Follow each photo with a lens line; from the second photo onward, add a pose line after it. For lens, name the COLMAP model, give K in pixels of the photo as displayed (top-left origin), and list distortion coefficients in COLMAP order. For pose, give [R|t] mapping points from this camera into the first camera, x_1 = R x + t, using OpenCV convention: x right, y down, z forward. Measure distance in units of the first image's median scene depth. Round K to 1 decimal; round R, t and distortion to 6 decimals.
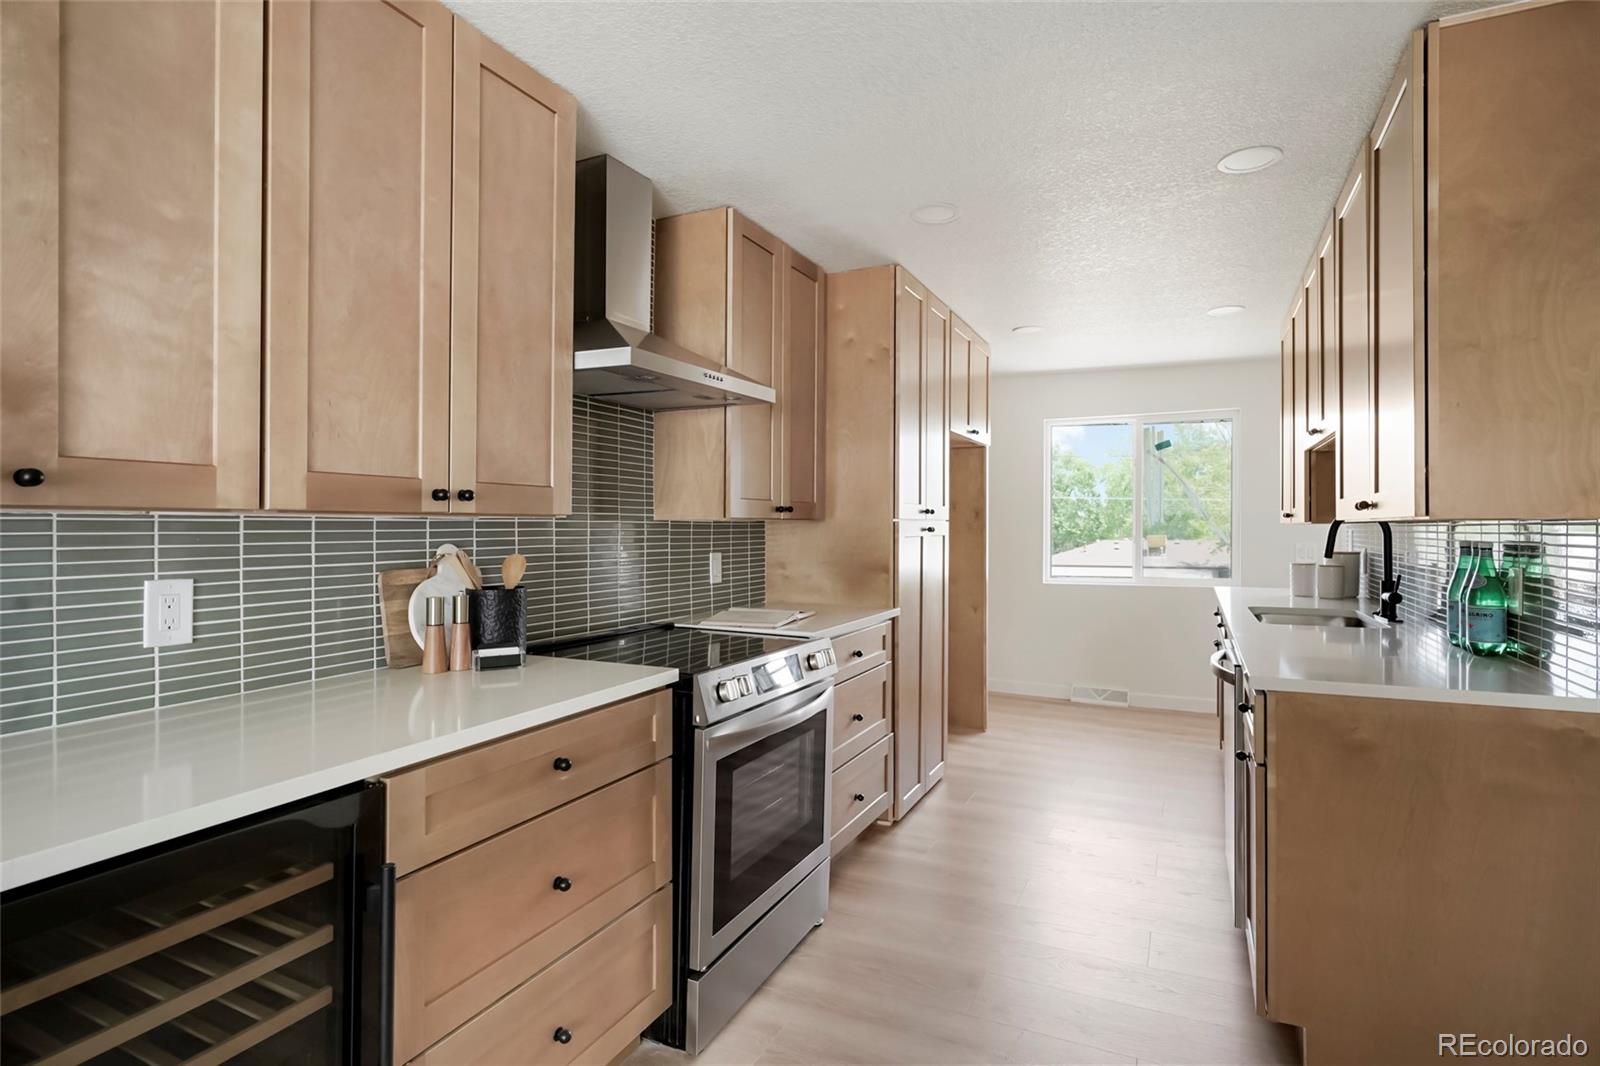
lens RADIAL K [[799.6, 0, 821.2], [0, 799.6, 520.7], [0, 0, 1]] dist [0.004508, 0.004042]
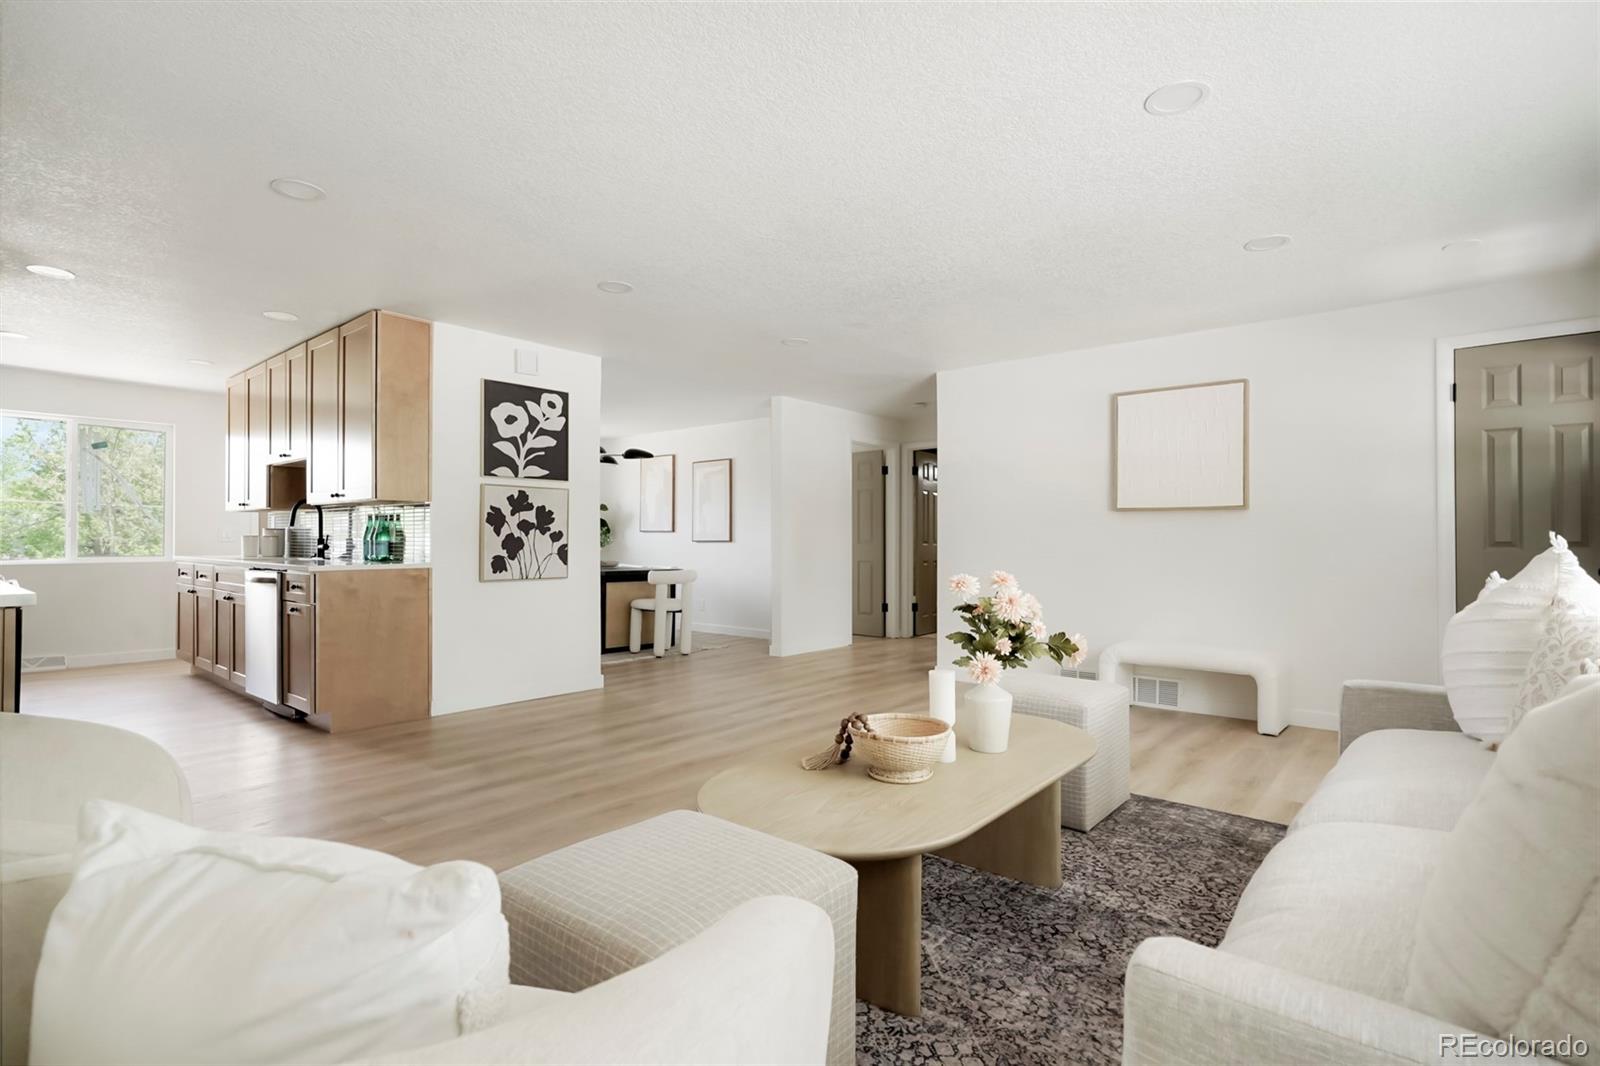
lens RADIAL K [[765.3, 0, 787.0], [0, 765.3, 535.1], [0, 0, 1]] dist [-0.002725, -0.001482]
pose [[0.278310, 0.009026, 0.960449, -1.149114], [-0.013247, 0.999897, -0.005558, 0.098605], [-0.960400, -0.011176, 0.278401, -0.888322]]
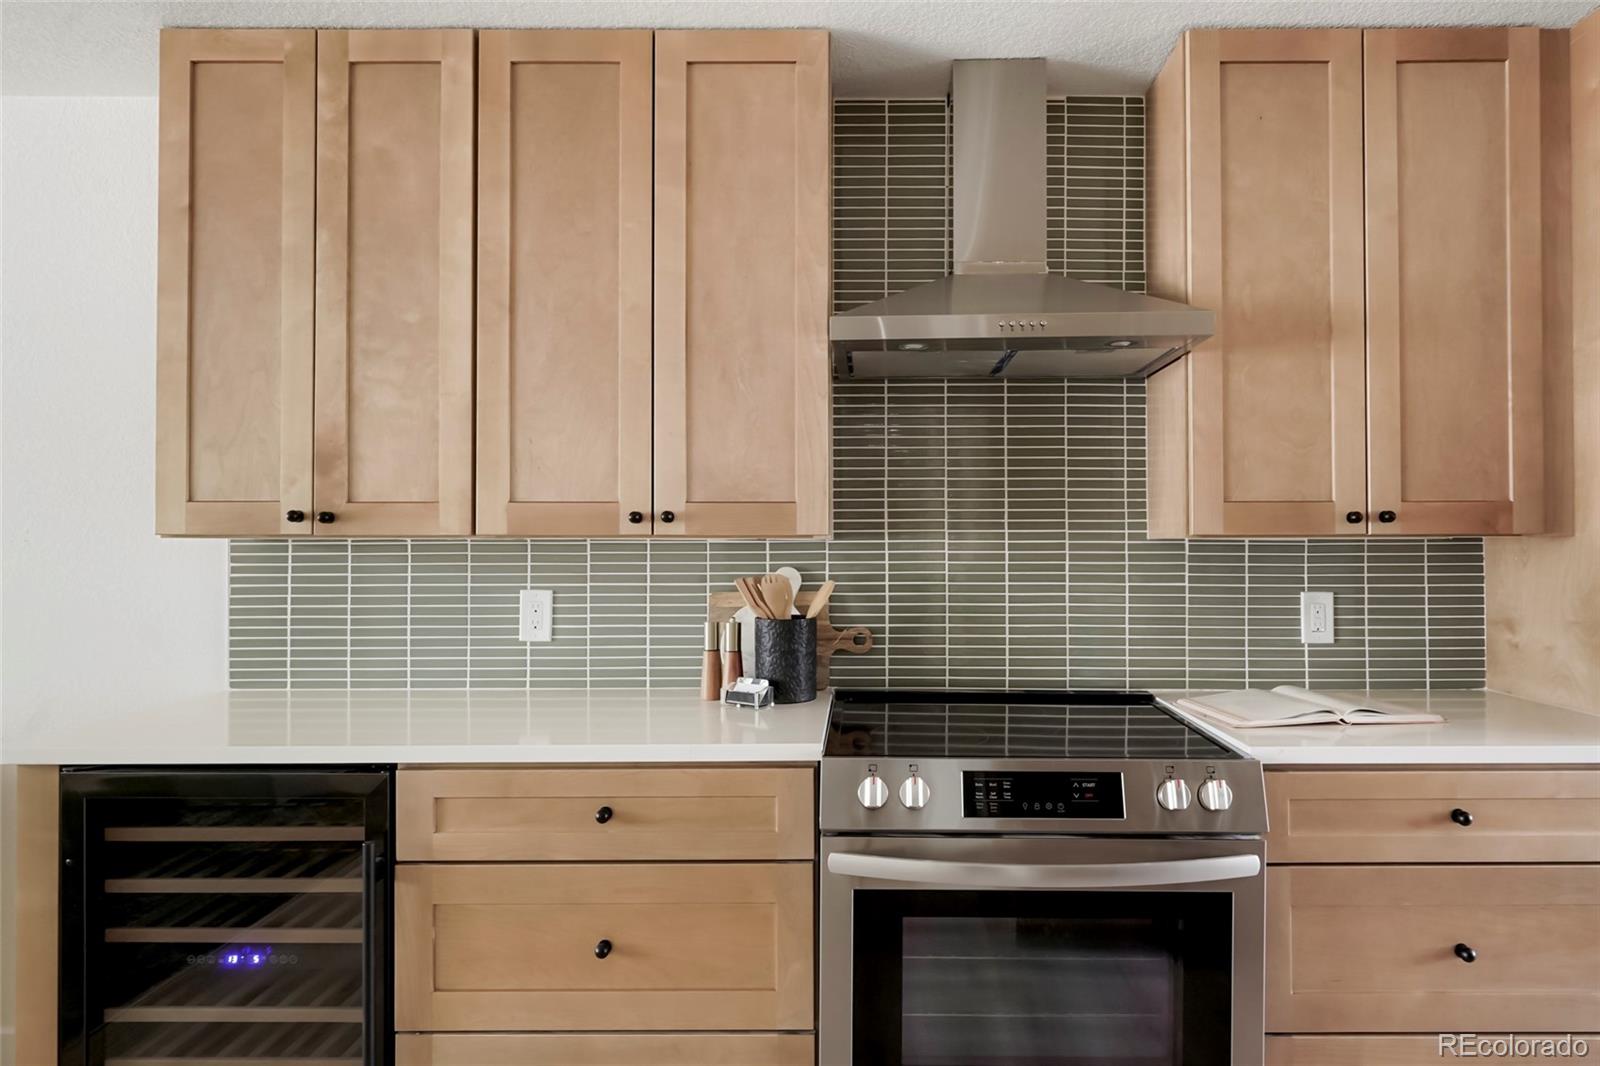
lens RADIAL K [[943.8, 0, 840.1], [0, 943.8, 527.0], [0, 0, 1]] dist [0.006871, 0.002343]
pose [[0.417178, -0.018345, -0.908640, 0.612584], [0.007385, 0.999832, -0.016796, 0.001274], [0.908795, 0.000297, 0.417243, 0.648918]]
